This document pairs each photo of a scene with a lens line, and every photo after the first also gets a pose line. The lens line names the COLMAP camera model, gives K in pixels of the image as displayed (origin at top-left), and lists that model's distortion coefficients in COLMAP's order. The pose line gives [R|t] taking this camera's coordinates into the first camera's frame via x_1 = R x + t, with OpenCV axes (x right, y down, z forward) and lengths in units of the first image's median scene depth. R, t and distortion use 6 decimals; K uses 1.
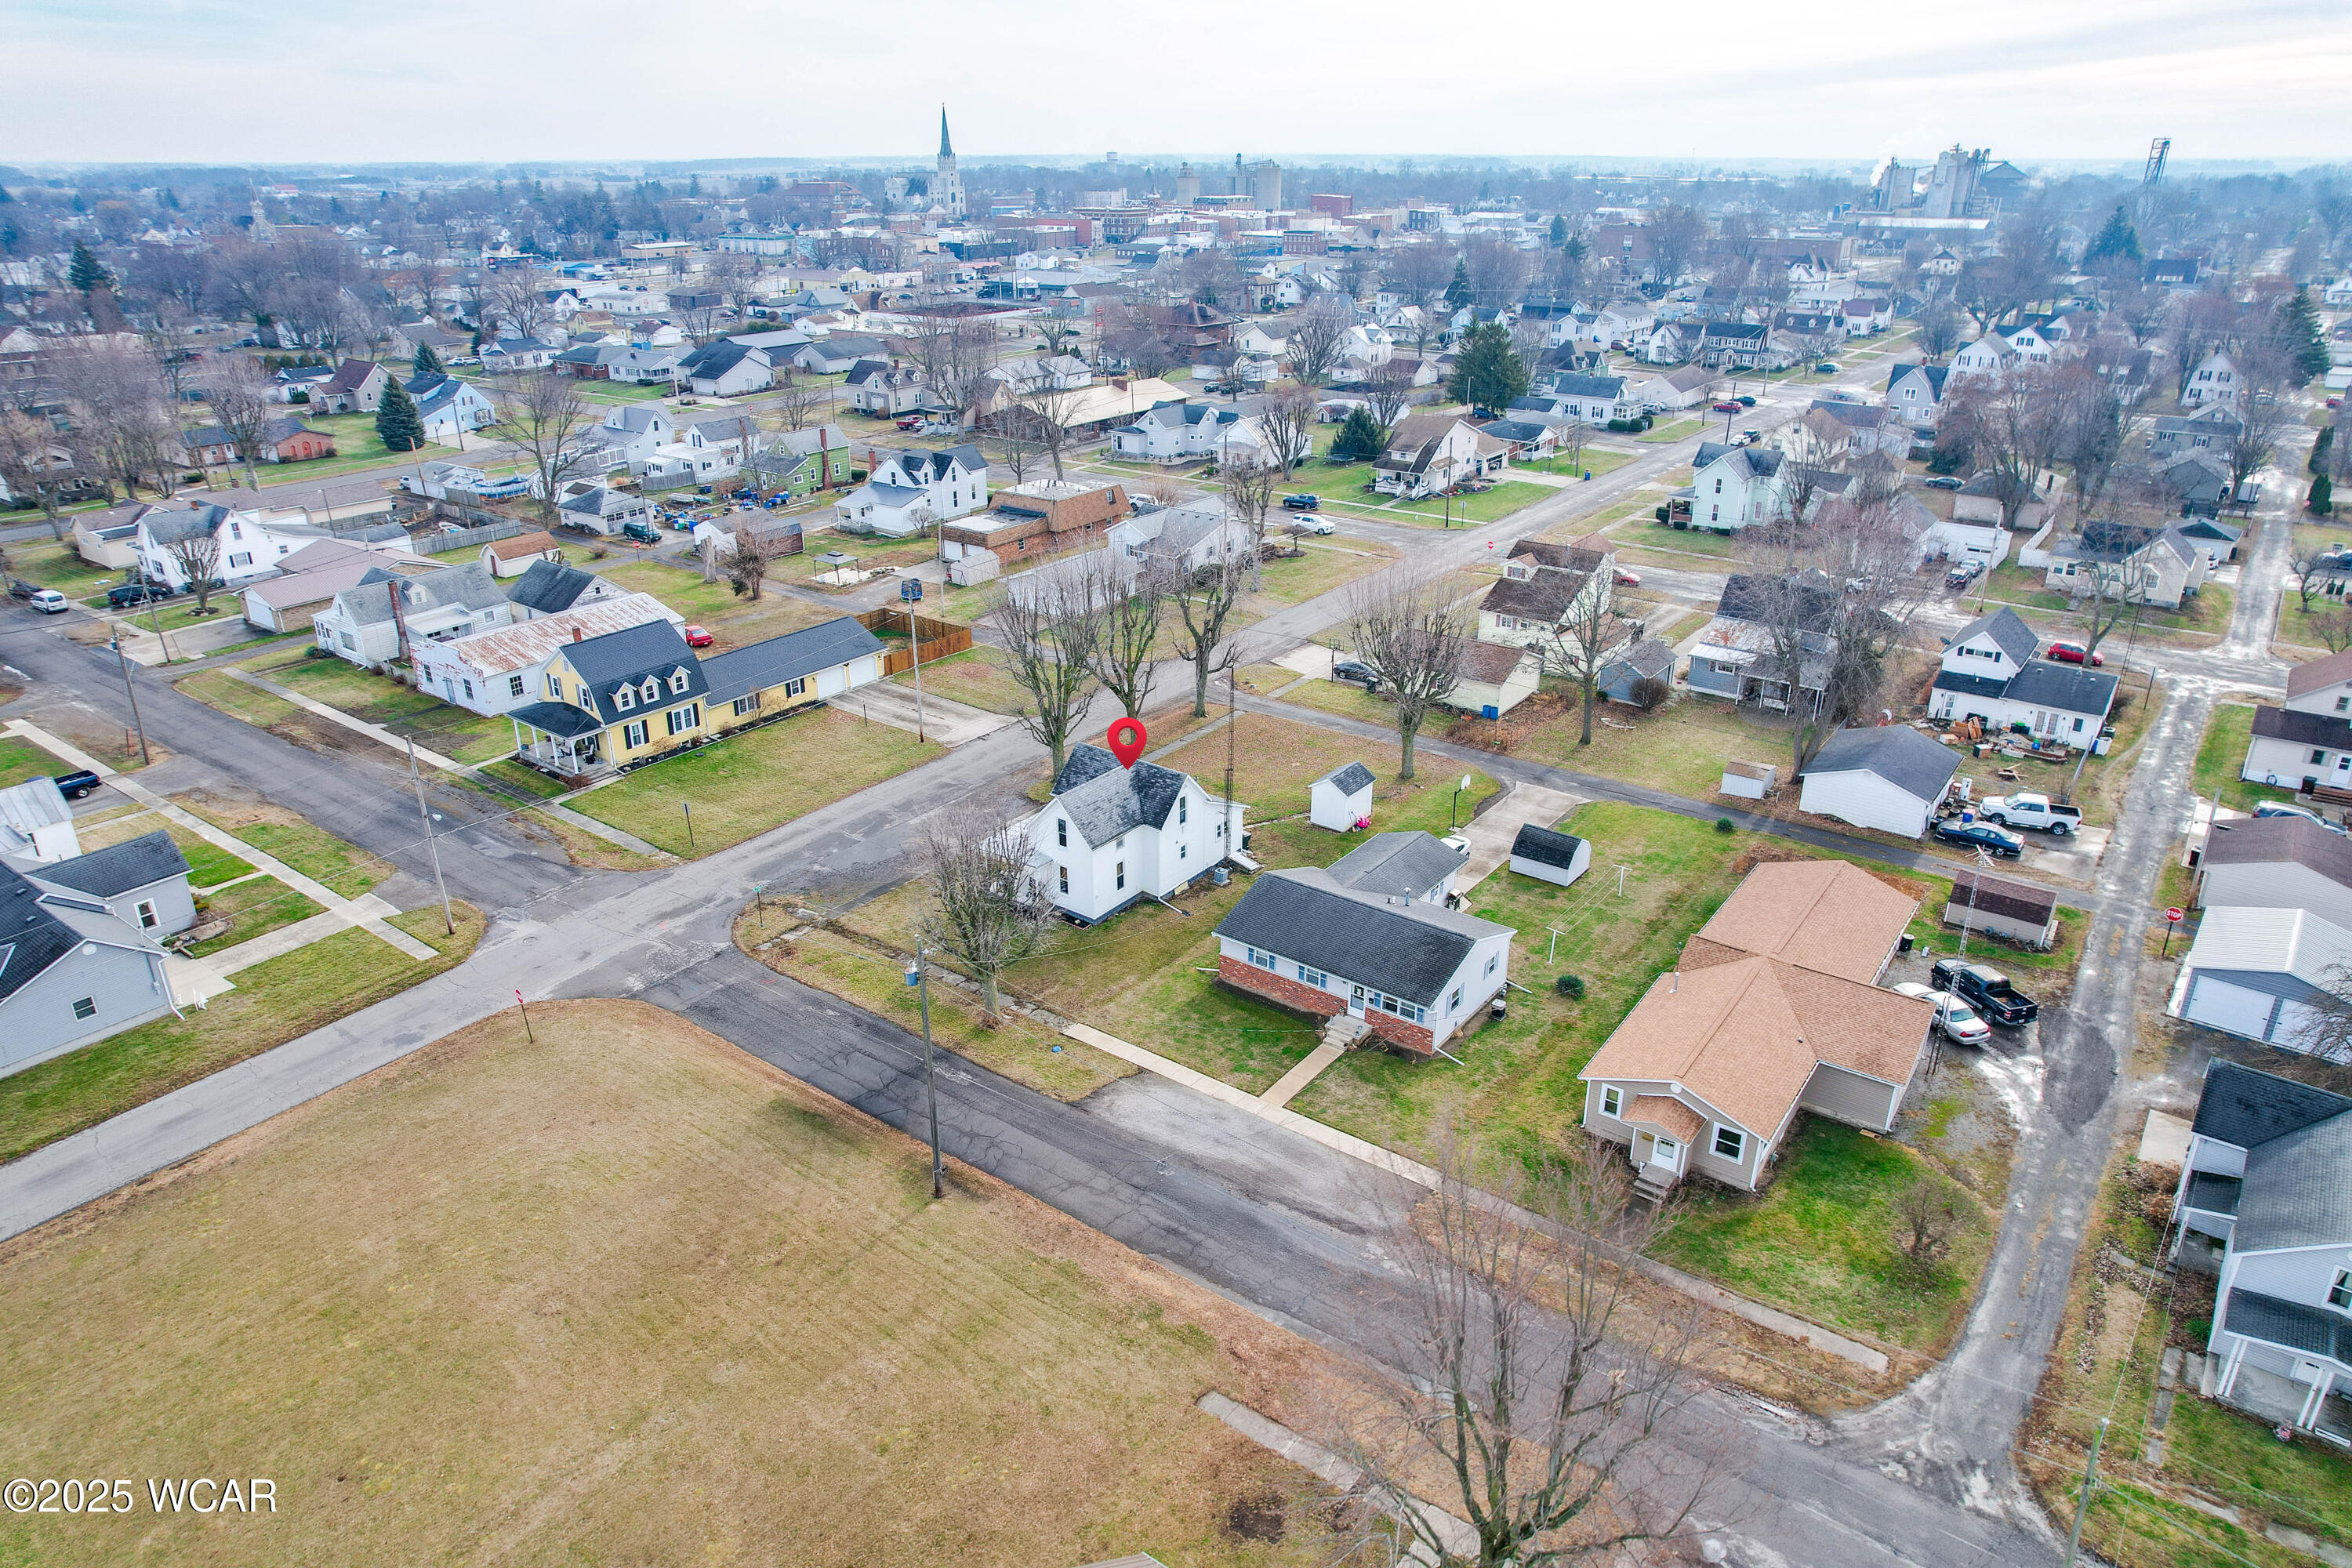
lens RADIAL K [[1504.4, 0, 1186.9], [0, 1504.4, 780.9], [0, 0, 1]] dist [-0.069112, 0.055038]
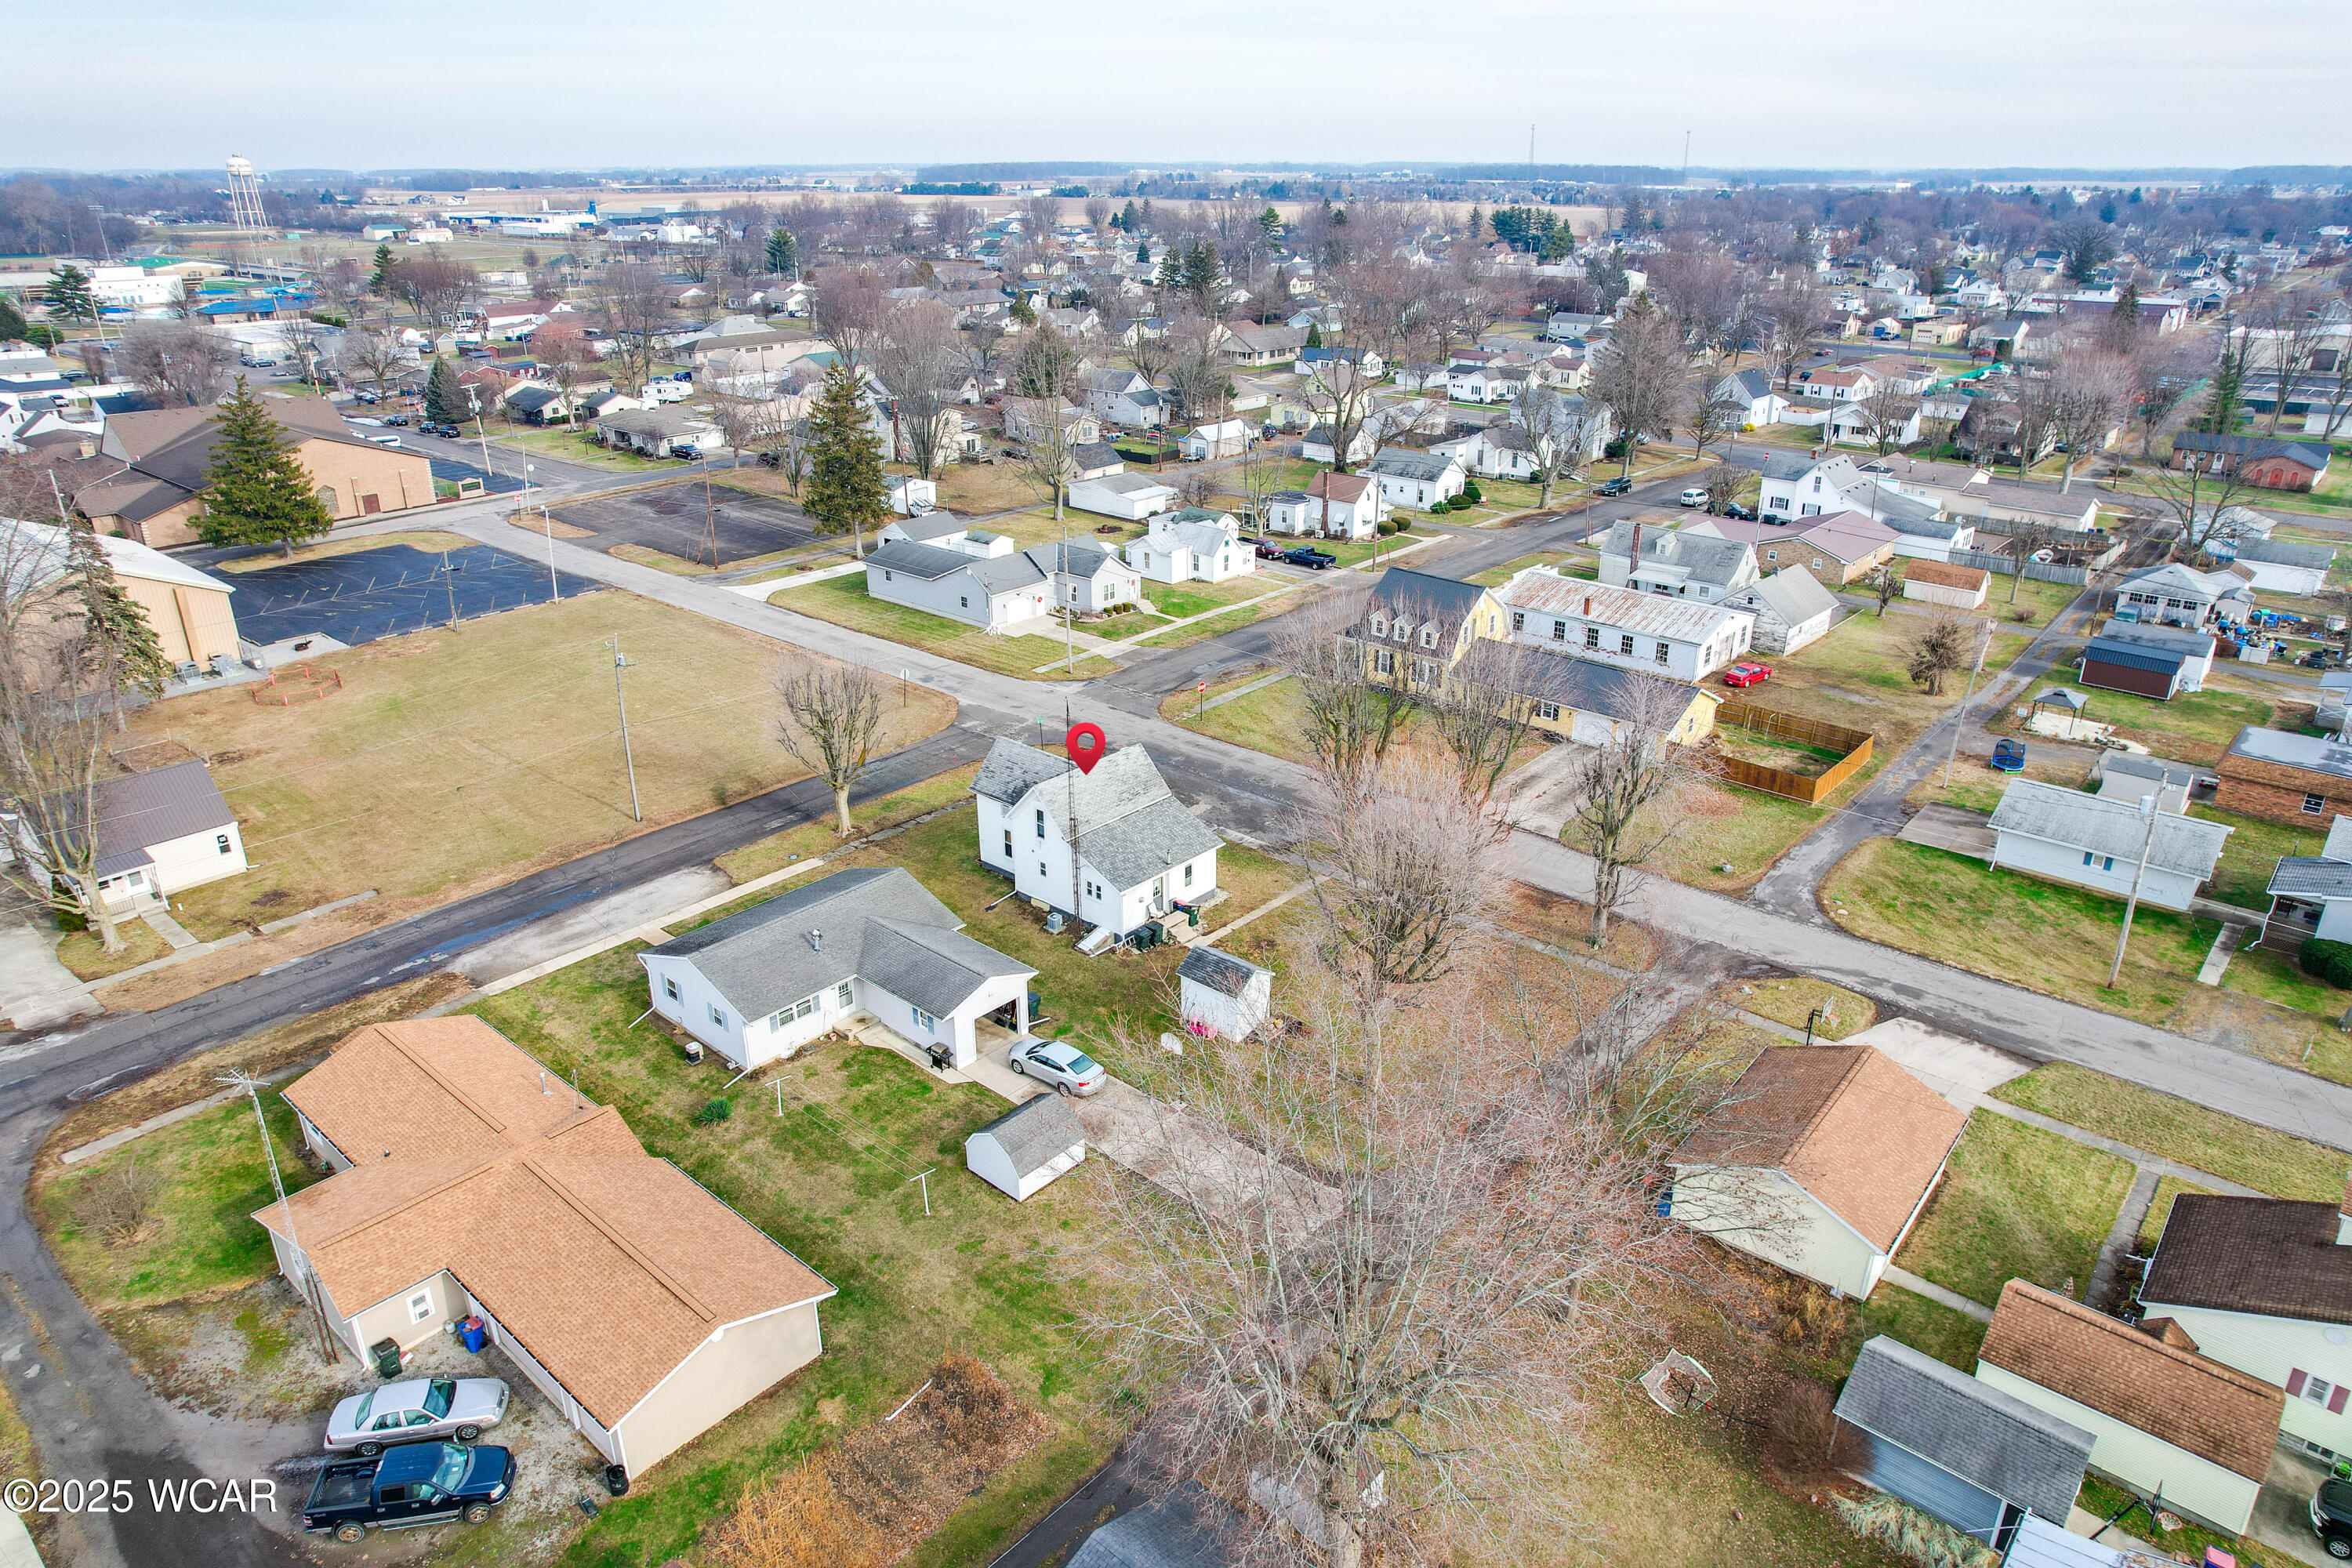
lens RADIAL K [[1502.2, 0, 1181.9], [0, 1502.2, 782.6], [0, 0, 1]] dist [-0.046719, -0.000516]
pose [[-0.086254, 0.385789, -0.918546, 0.840268], [-0.386161, 0.836961, 0.387784, -0.399868], [0.918390, 0.388155, 0.076785, 1.000514]]
